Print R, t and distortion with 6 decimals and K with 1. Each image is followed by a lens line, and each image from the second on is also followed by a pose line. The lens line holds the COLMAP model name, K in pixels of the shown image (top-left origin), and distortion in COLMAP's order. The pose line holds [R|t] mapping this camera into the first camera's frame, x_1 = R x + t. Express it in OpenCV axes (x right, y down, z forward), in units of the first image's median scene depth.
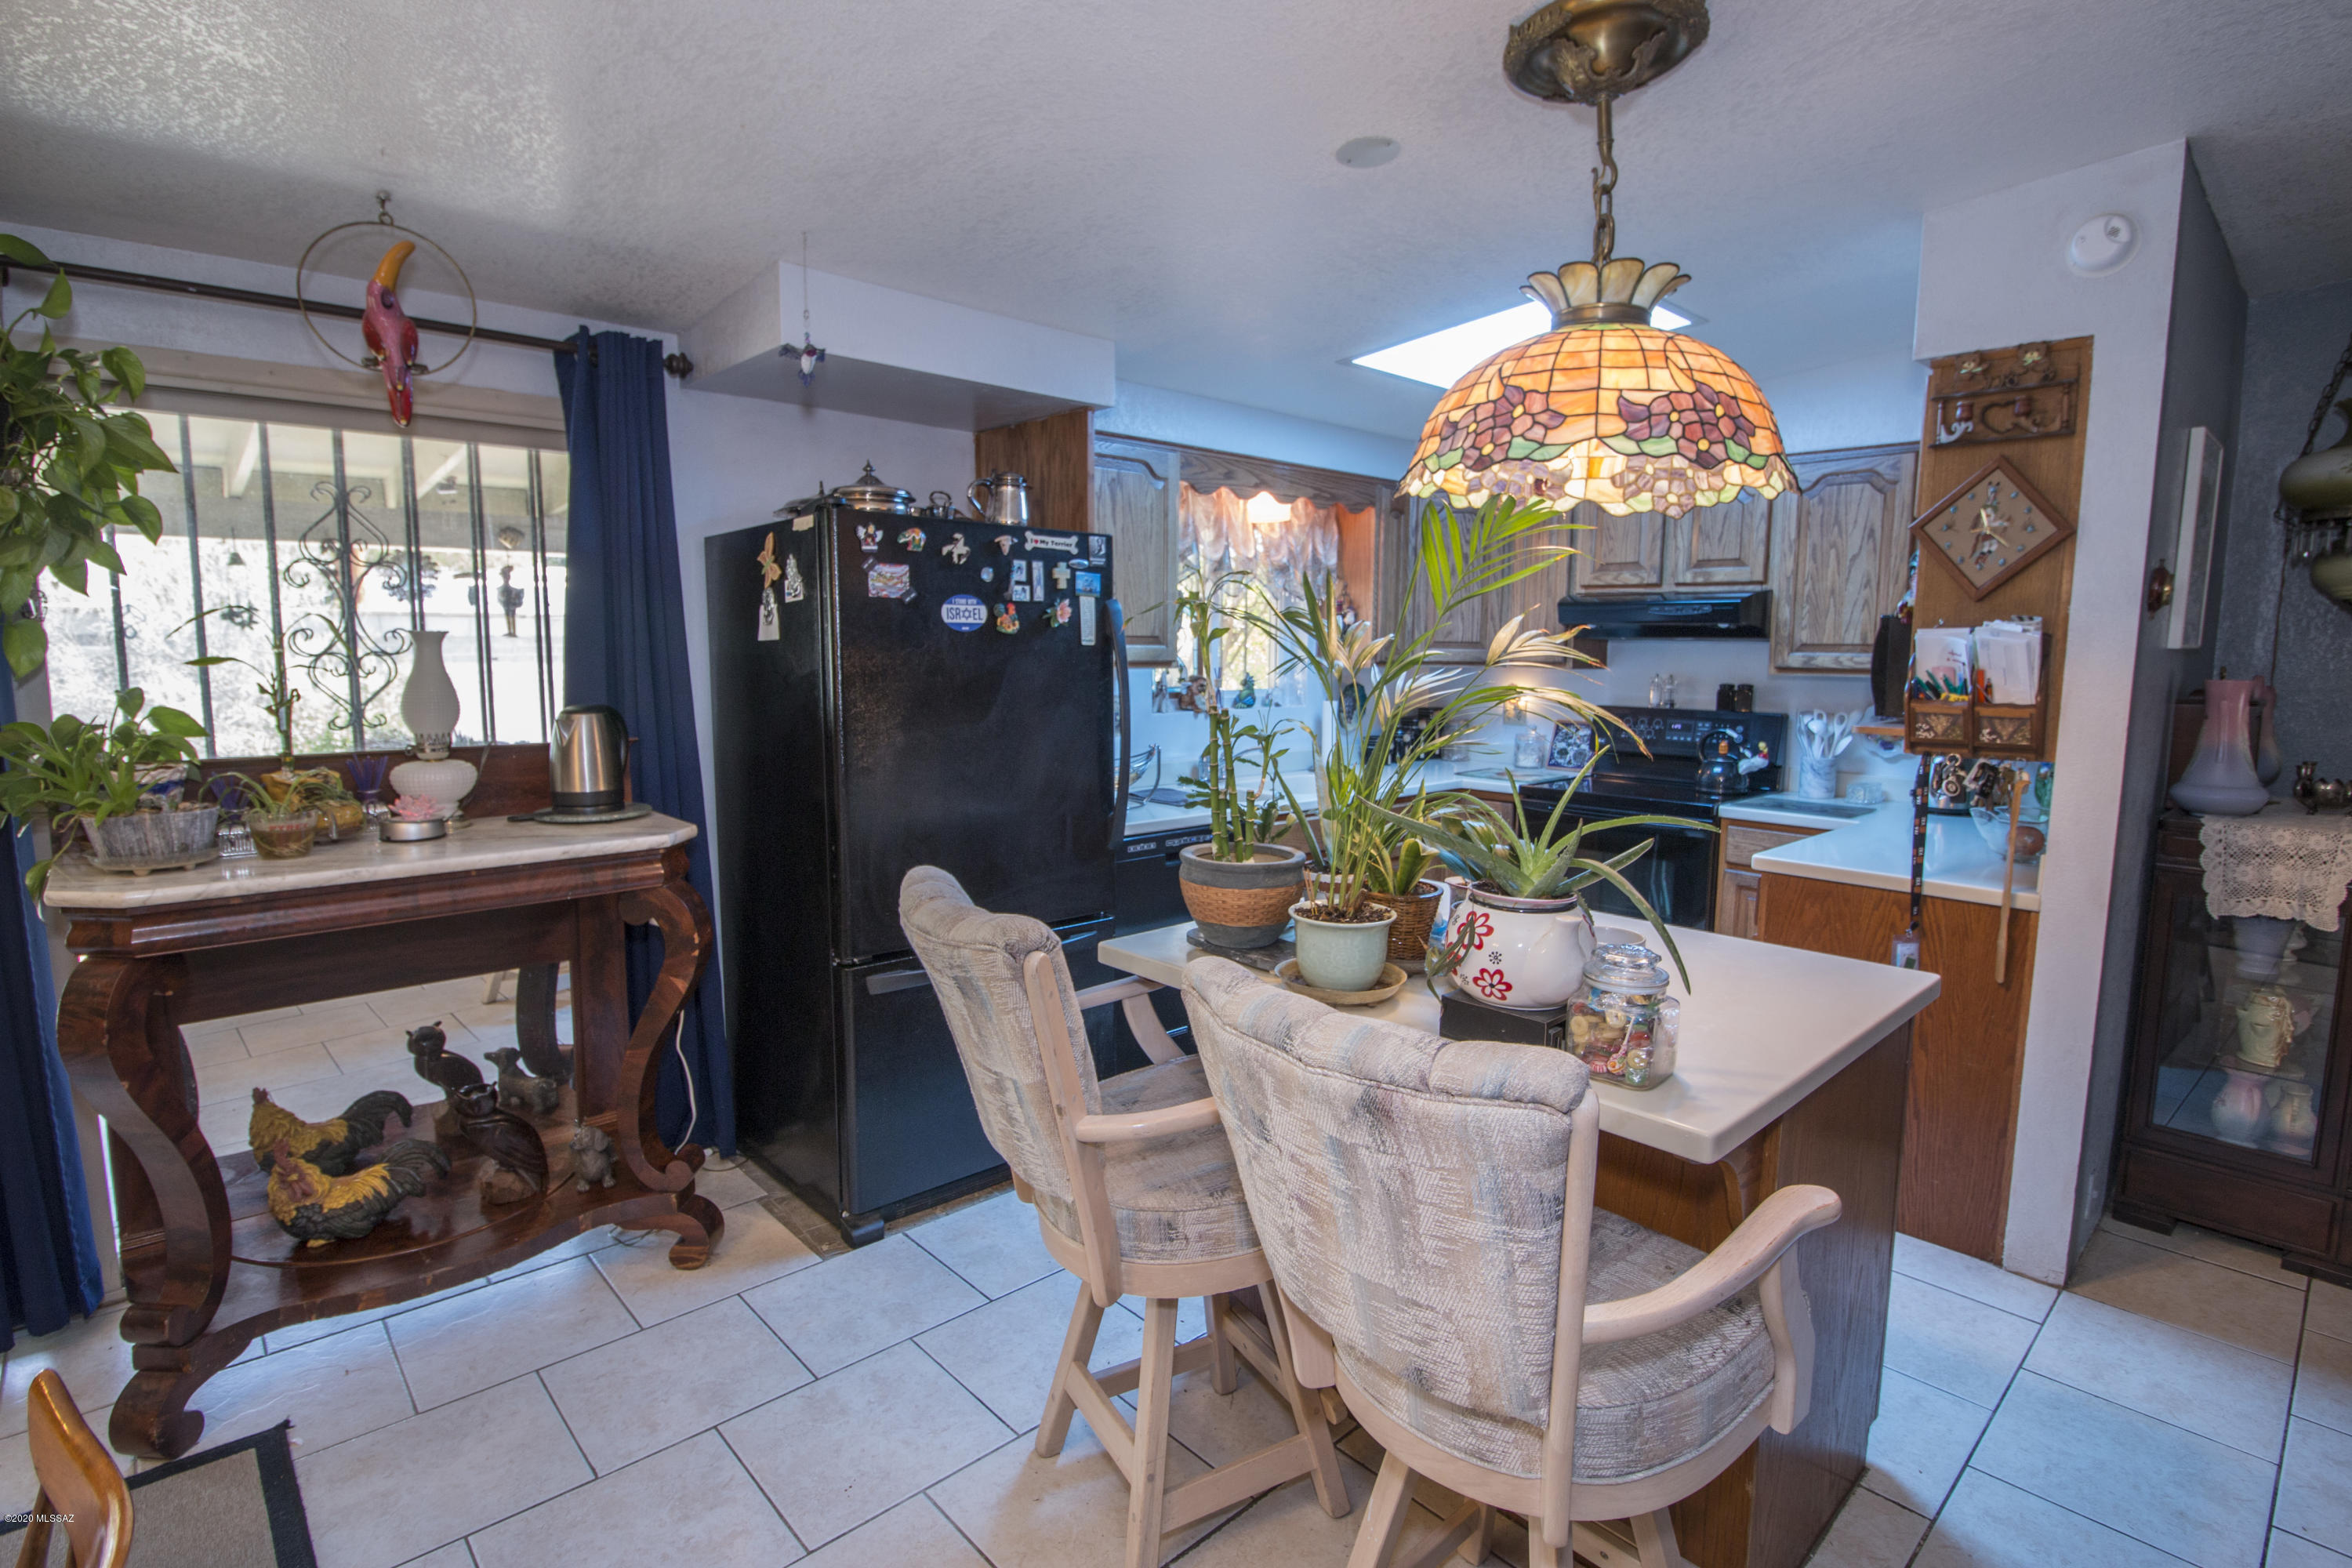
lens RADIAL K [[1139.7, 0, 1195.5], [0, 1139.7, 778.7], [0, 0, 1]] dist [-0.007067, -0.003937]
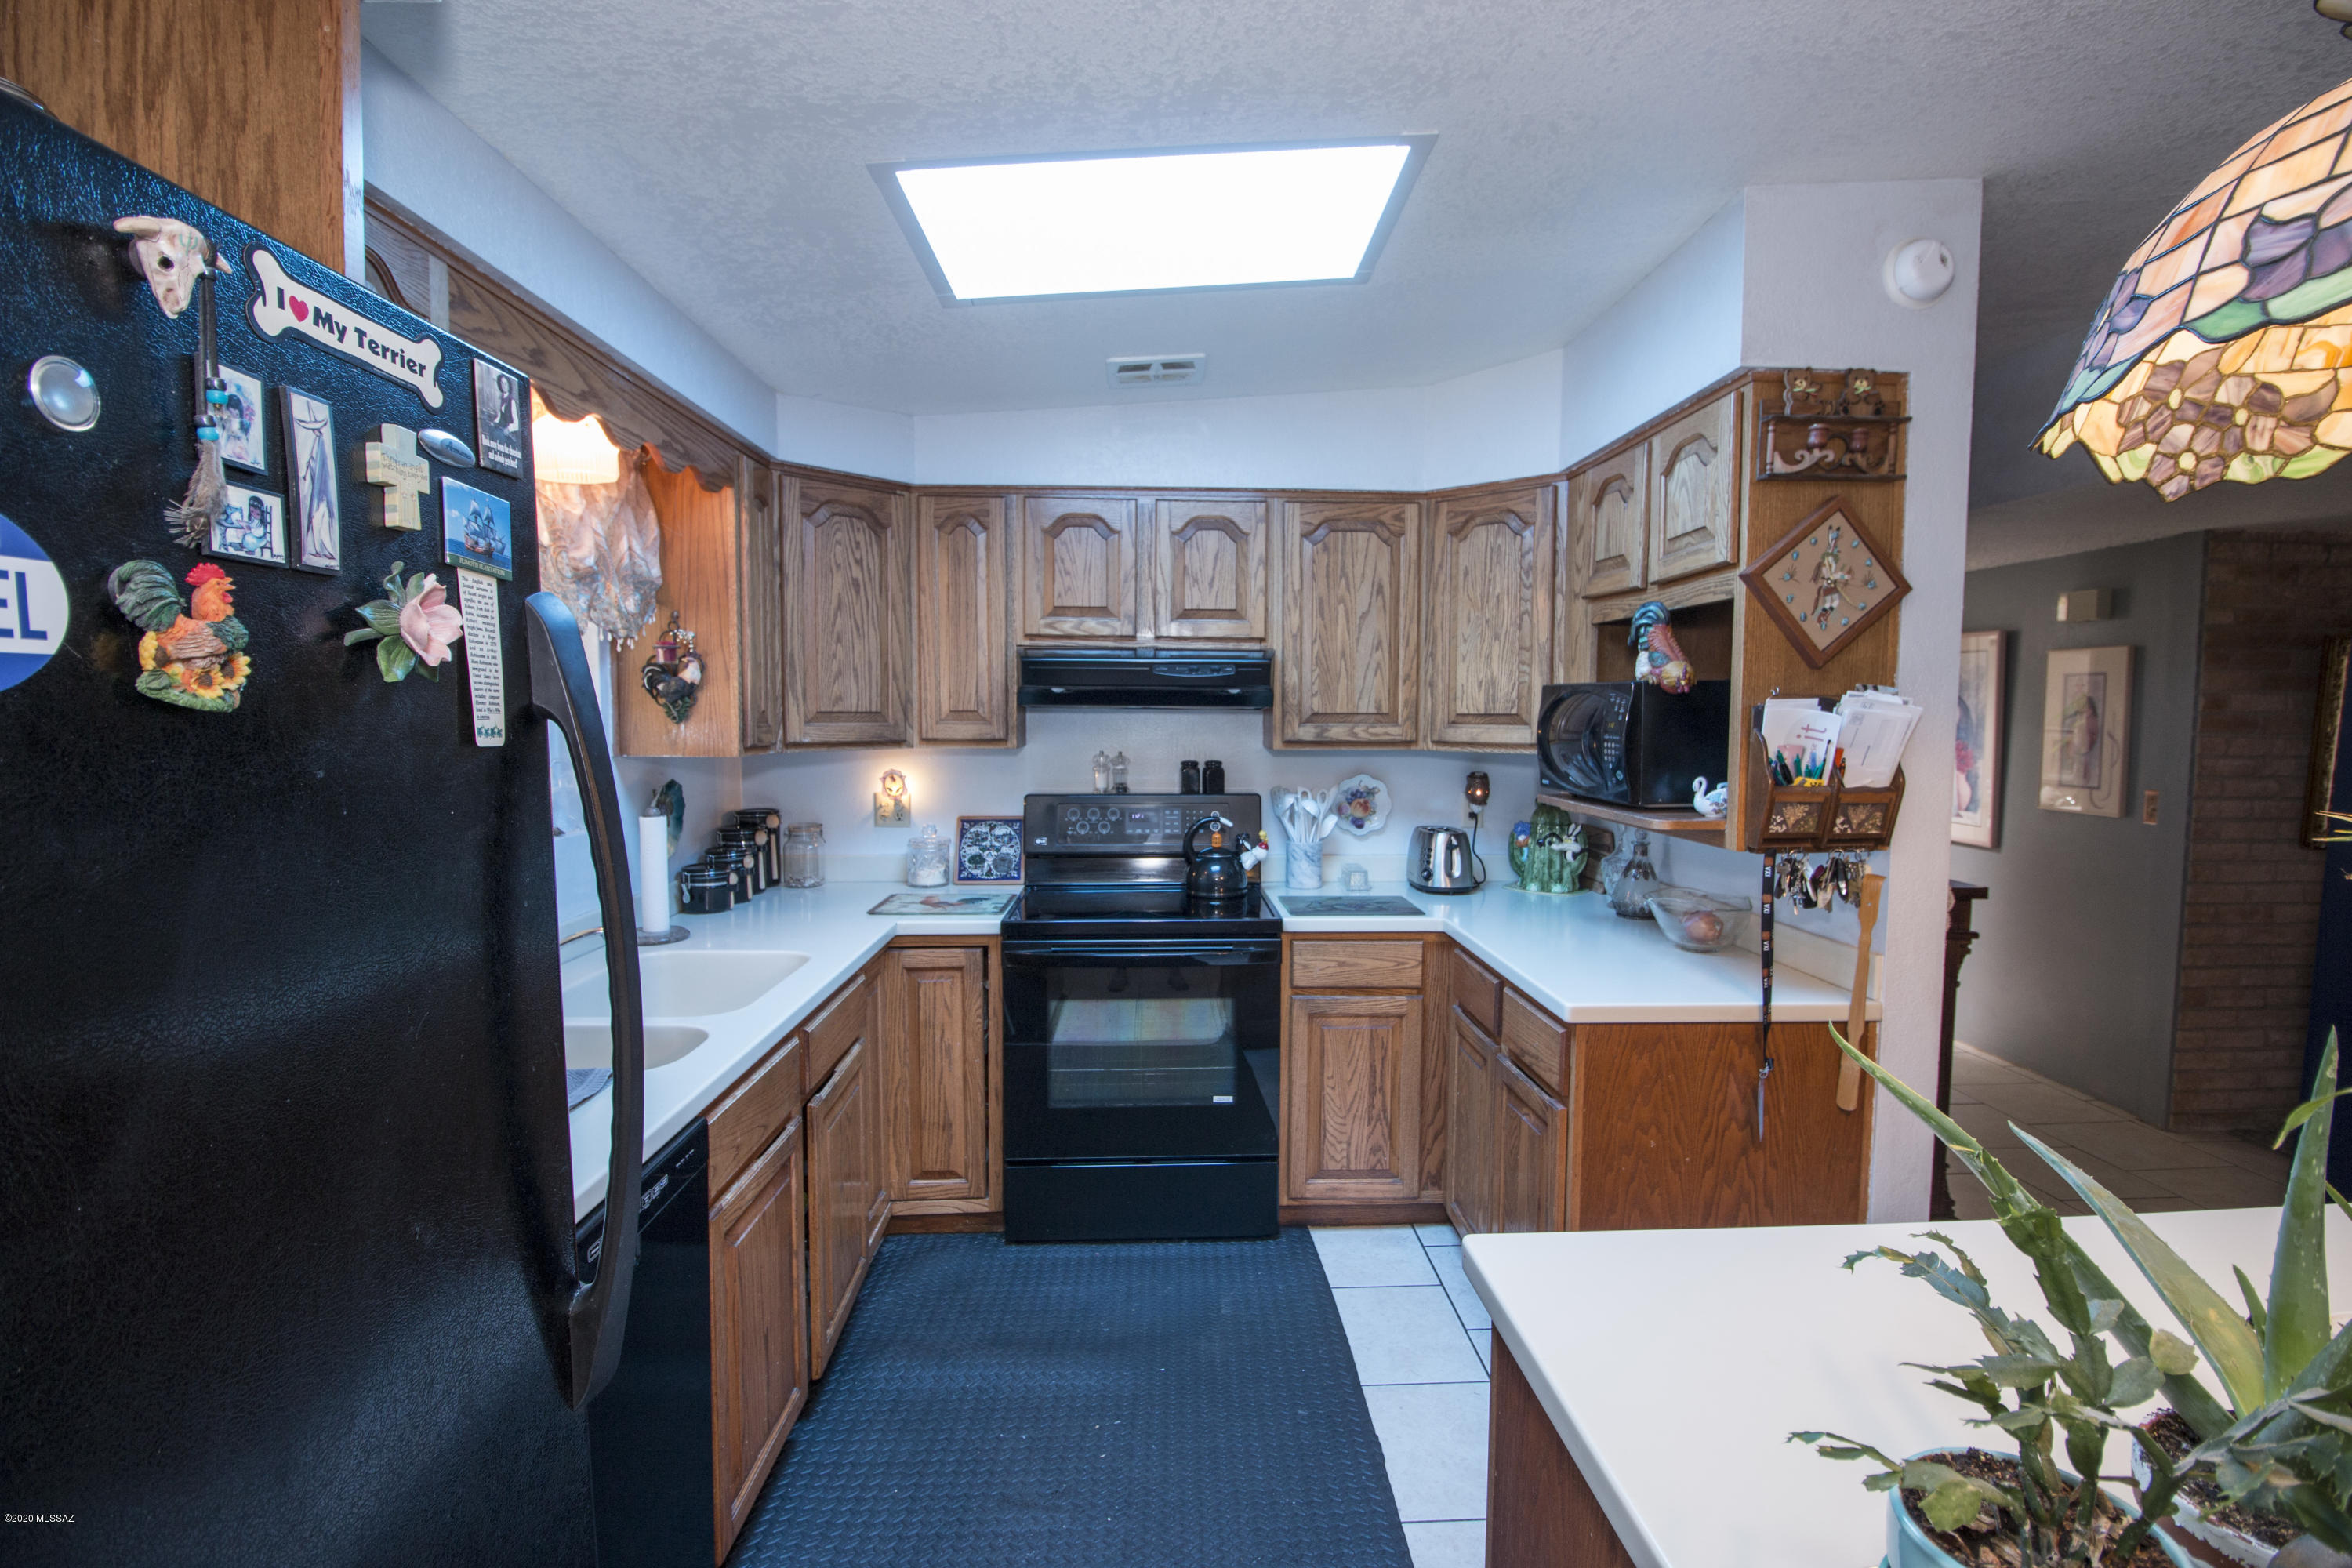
lens RADIAL K [[1081.1, 0, 1198.6], [0, 1081.1, 781.8], [0, 0, 1]] dist [-0.001666, -0.012186]
pose [[0.646152, -0.056376, 0.761123, -0.196337], [0.092008, 0.995749, -0.004355, -0.099155], [-0.757642, 0.072843, 0.648592, 0.751346]]
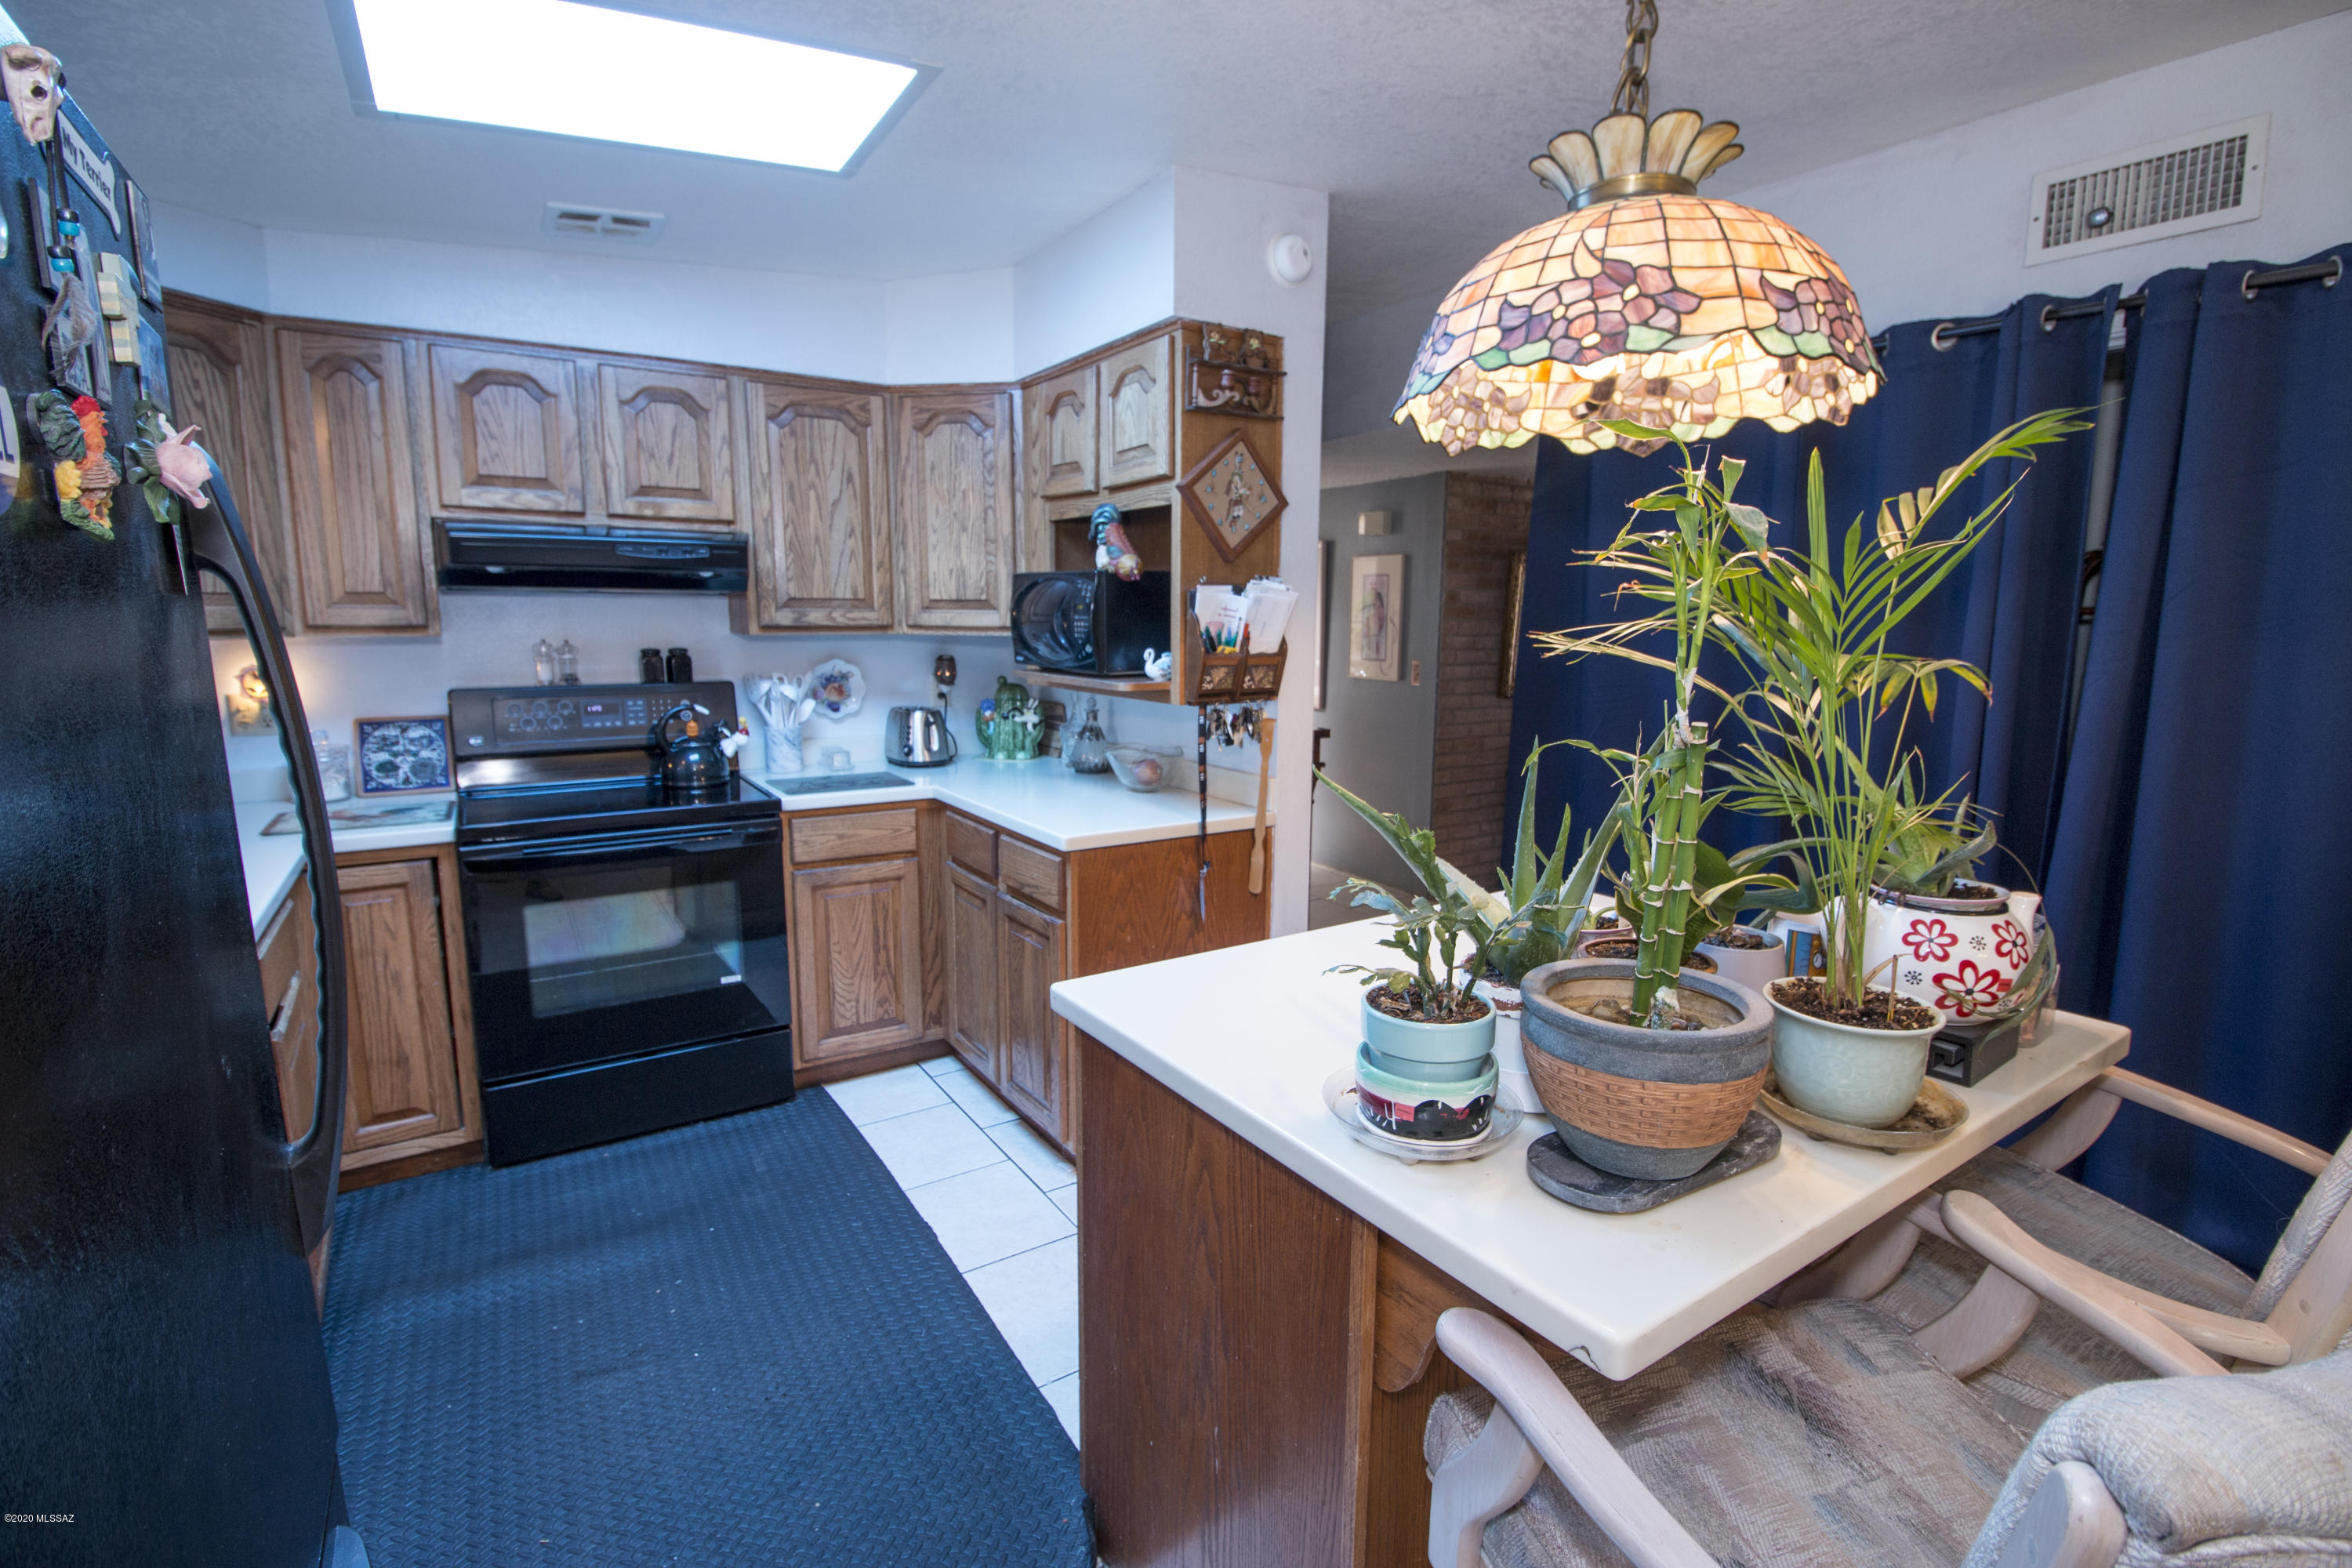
lens RADIAL K [[1081.1, 0, 1196.4], [0, 1081.1, 779.1], [0, 0, 1]] dist [-0.001666, -0.012186]
pose [[0.162566, -0.158806, 0.973834, -0.330805], [0.110645, 0.983672, 0.141940, -0.090729], [-0.980474, 0.084675, 0.177483, 0.777458]]
